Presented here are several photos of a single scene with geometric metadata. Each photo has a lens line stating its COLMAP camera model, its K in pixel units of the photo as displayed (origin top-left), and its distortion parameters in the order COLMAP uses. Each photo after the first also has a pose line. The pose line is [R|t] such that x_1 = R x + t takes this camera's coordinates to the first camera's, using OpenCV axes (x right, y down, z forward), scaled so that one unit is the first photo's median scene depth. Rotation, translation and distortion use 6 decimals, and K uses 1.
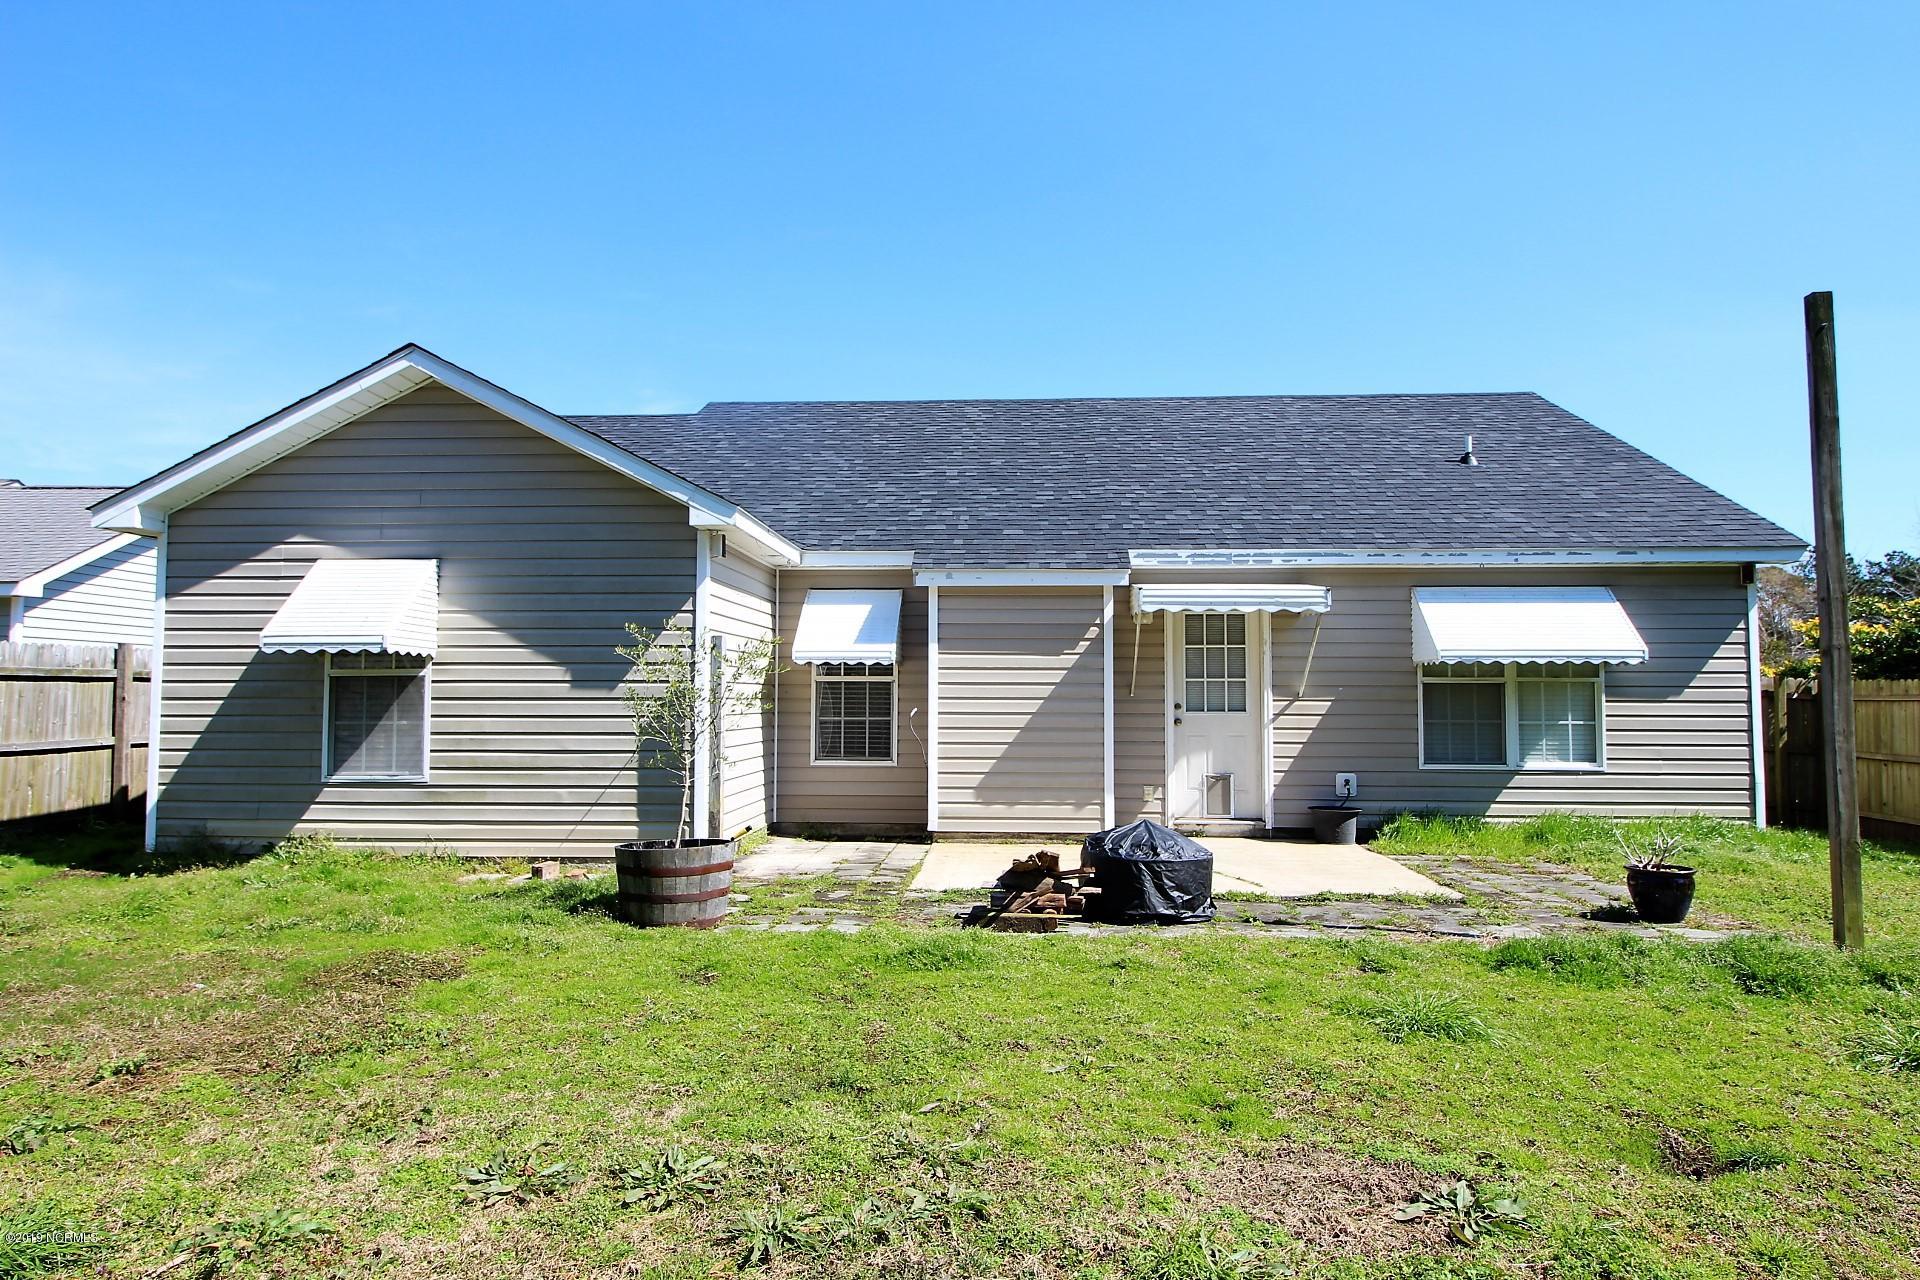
lens RADIAL K [[1111.4, 0, 1004.7], [0, 1111.4, 638.4], [0, 0, 1]] dist [0.006248, -0.000278]
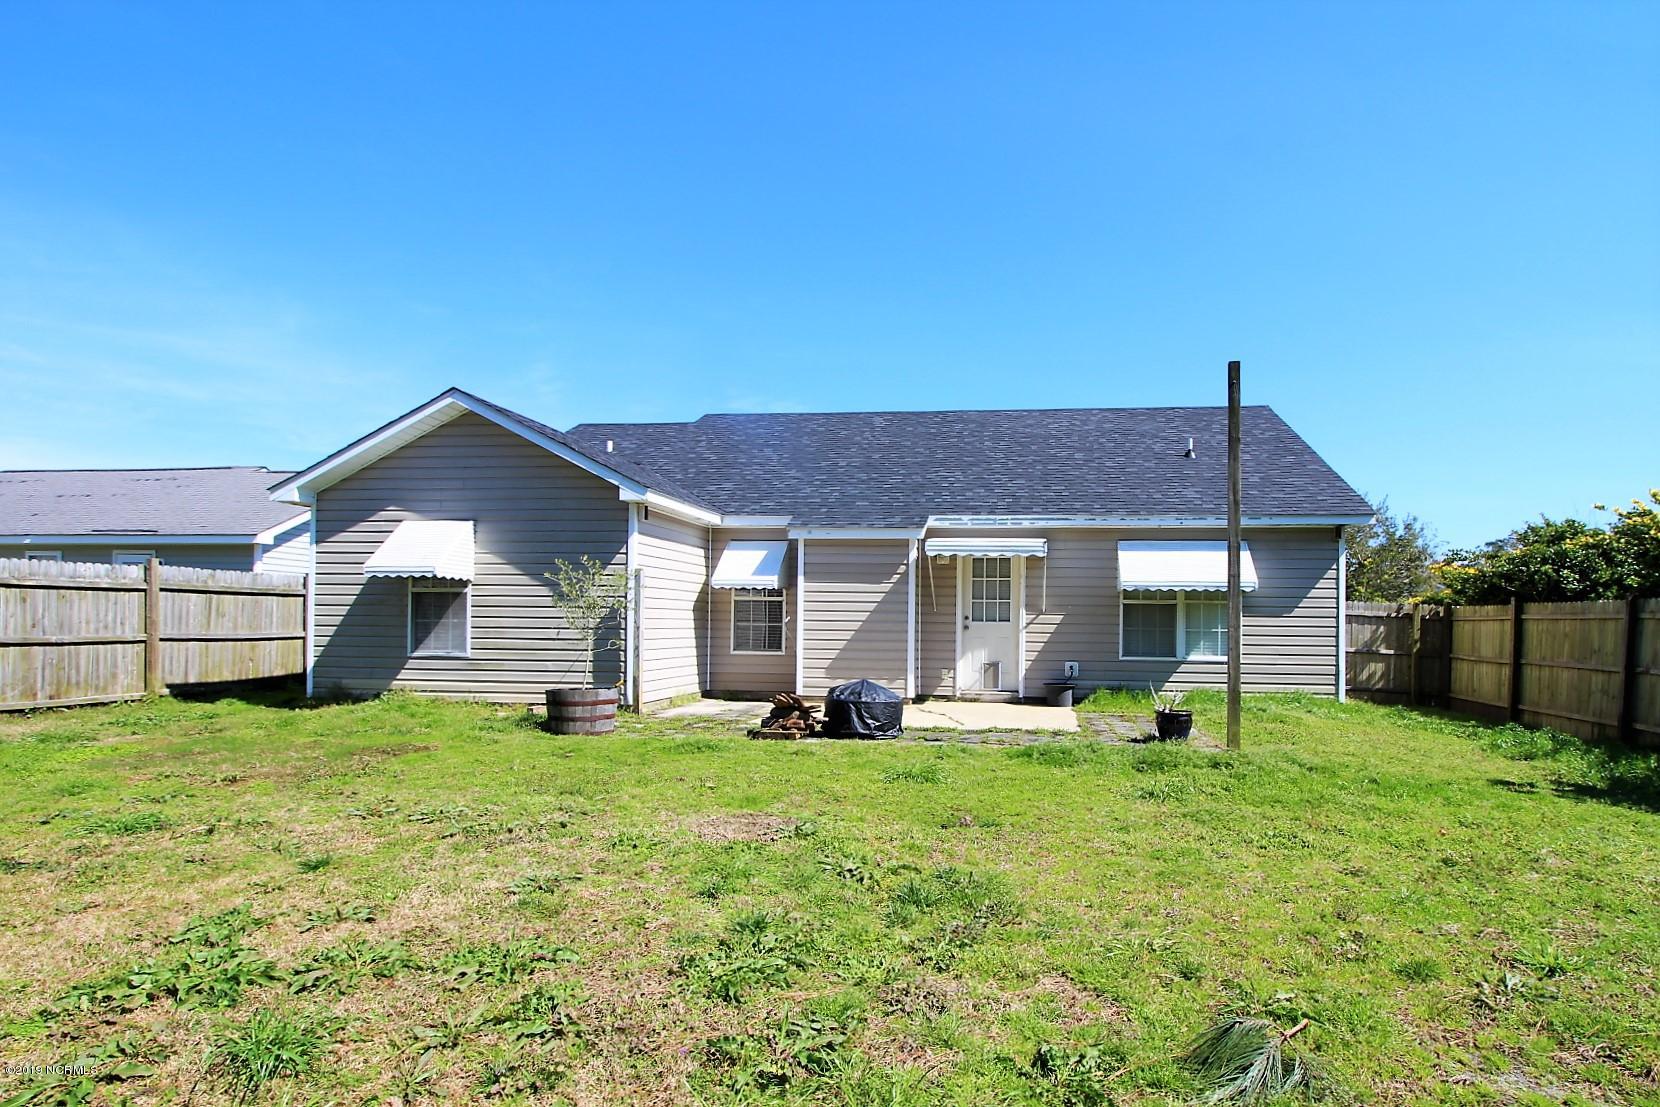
lens RADIAL K [[821.2, 0, 959.9], [0, 821.2, 610.1], [0, 0, 1]] dist [0.003412, -0.006661]
pose [[0.998916, 0.007777, -0.045896, 0.212075], [-0.006070, 0.999289, 0.037211, 0.008687], [0.046153, -0.036892, 0.998253, -0.141314]]
